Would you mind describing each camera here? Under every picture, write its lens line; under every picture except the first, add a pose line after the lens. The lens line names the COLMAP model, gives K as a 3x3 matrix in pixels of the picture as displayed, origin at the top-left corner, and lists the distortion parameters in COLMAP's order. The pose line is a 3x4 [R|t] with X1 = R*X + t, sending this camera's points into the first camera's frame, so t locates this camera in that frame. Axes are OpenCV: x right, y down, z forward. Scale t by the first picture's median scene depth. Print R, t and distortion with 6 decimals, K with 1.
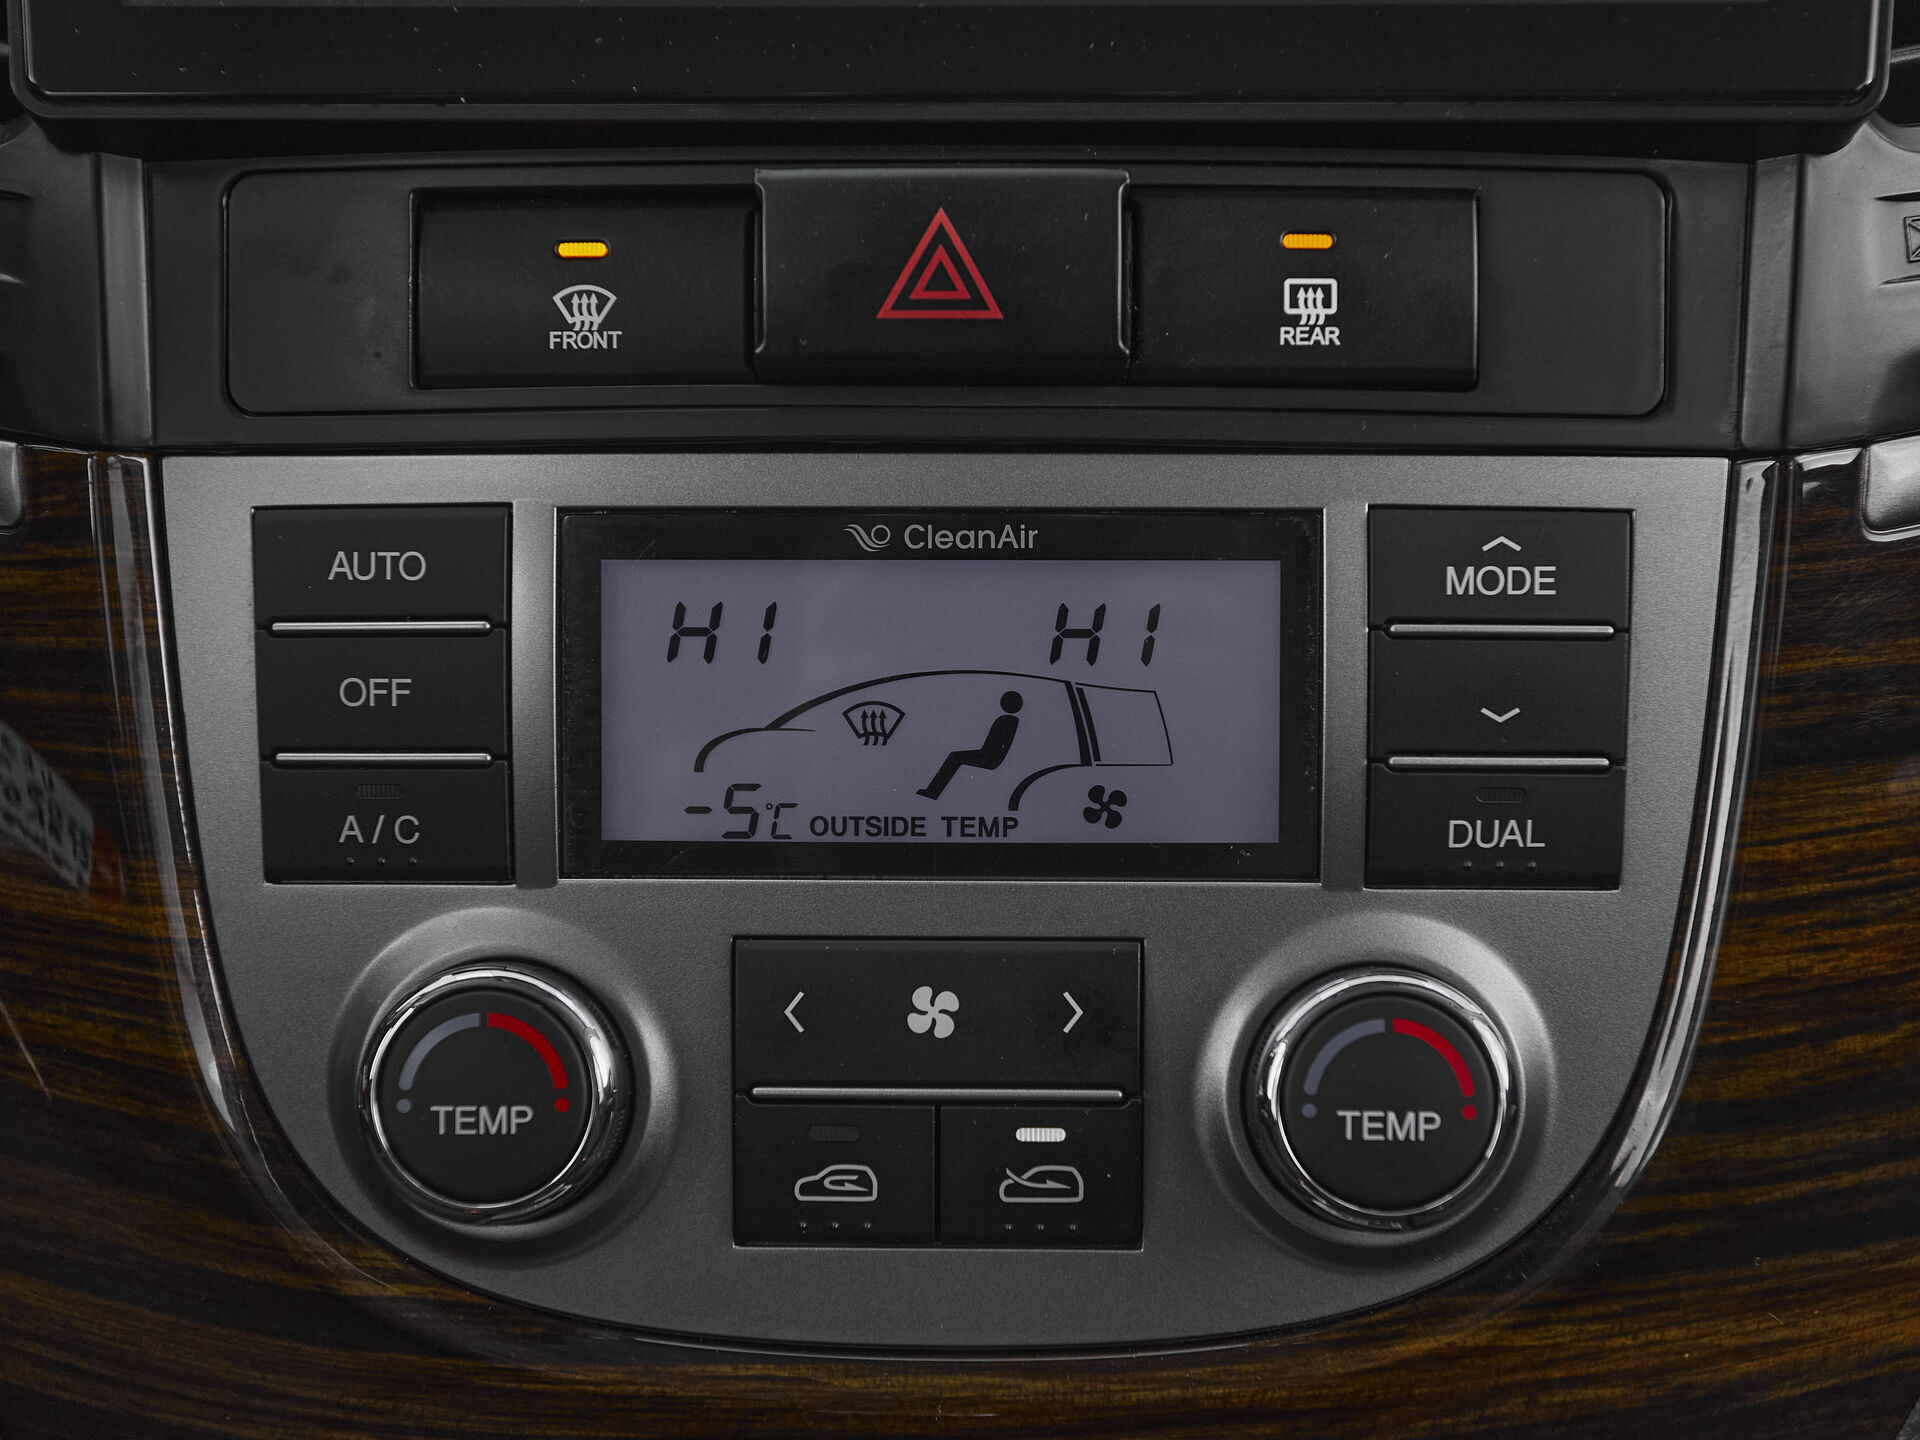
lens RADIAL K [[2462.9, 0, 999.4], [0, 2462.9, 721.1], [0, 0, 1]] dist [0.030198, -1.096948]
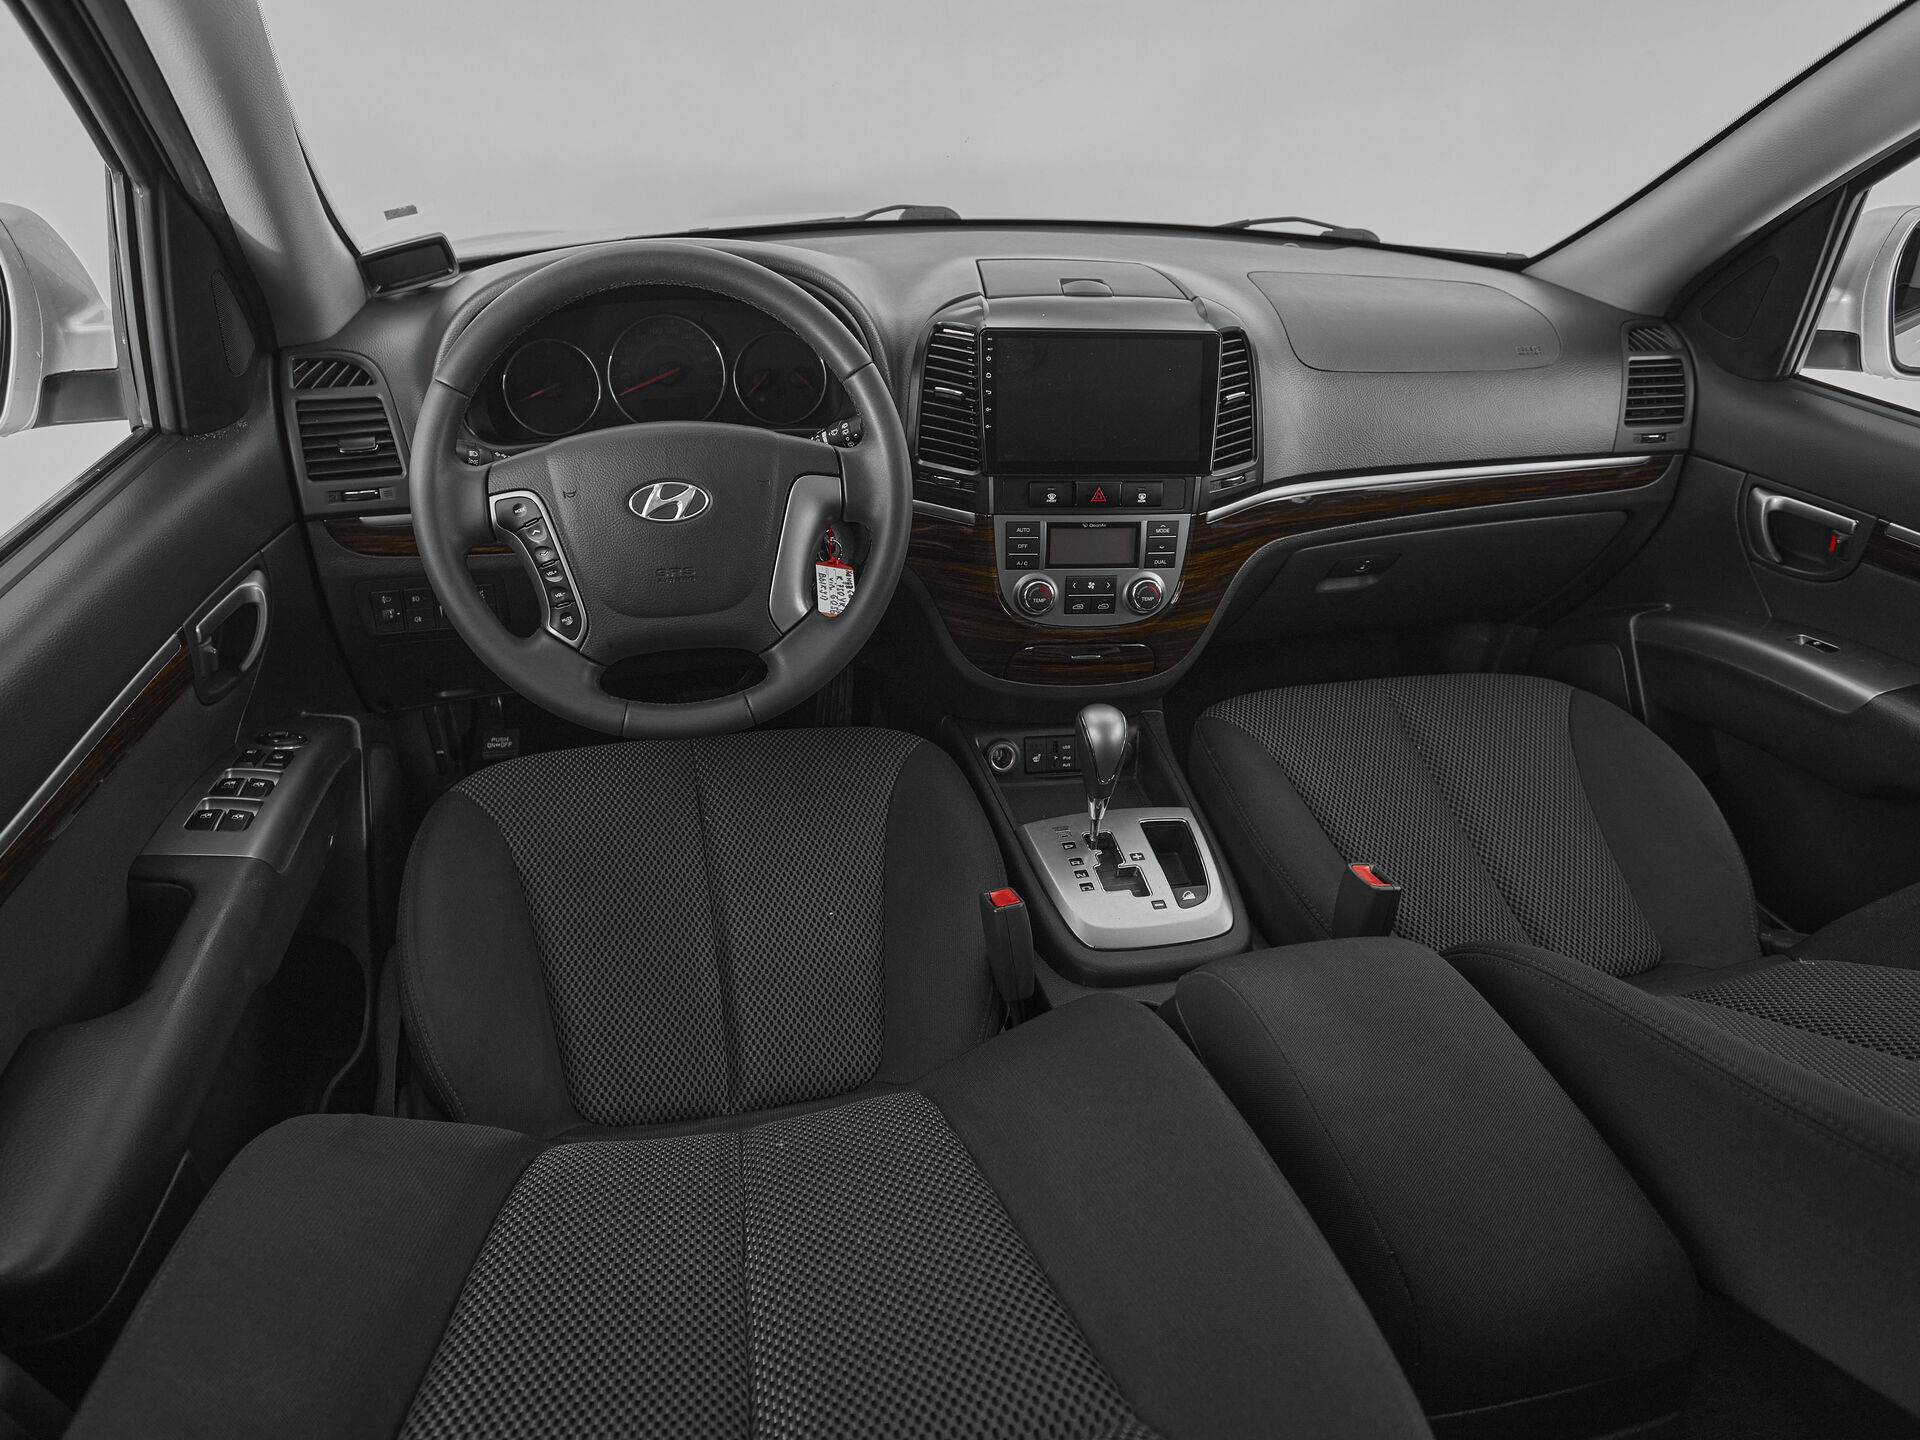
lens RADIAL K [[1202.2, 0, 956.4], [0, 1202.2, 735.0], [0, 0, 1]] dist [-0.082519, 0.046055]
pose [[0.992259, -0.035858, 0.118899, -0.936113], [-0.003687, 0.948480, 0.316814, -0.649143], [-0.124133, -0.314800, 0.941006, -2.746309]]
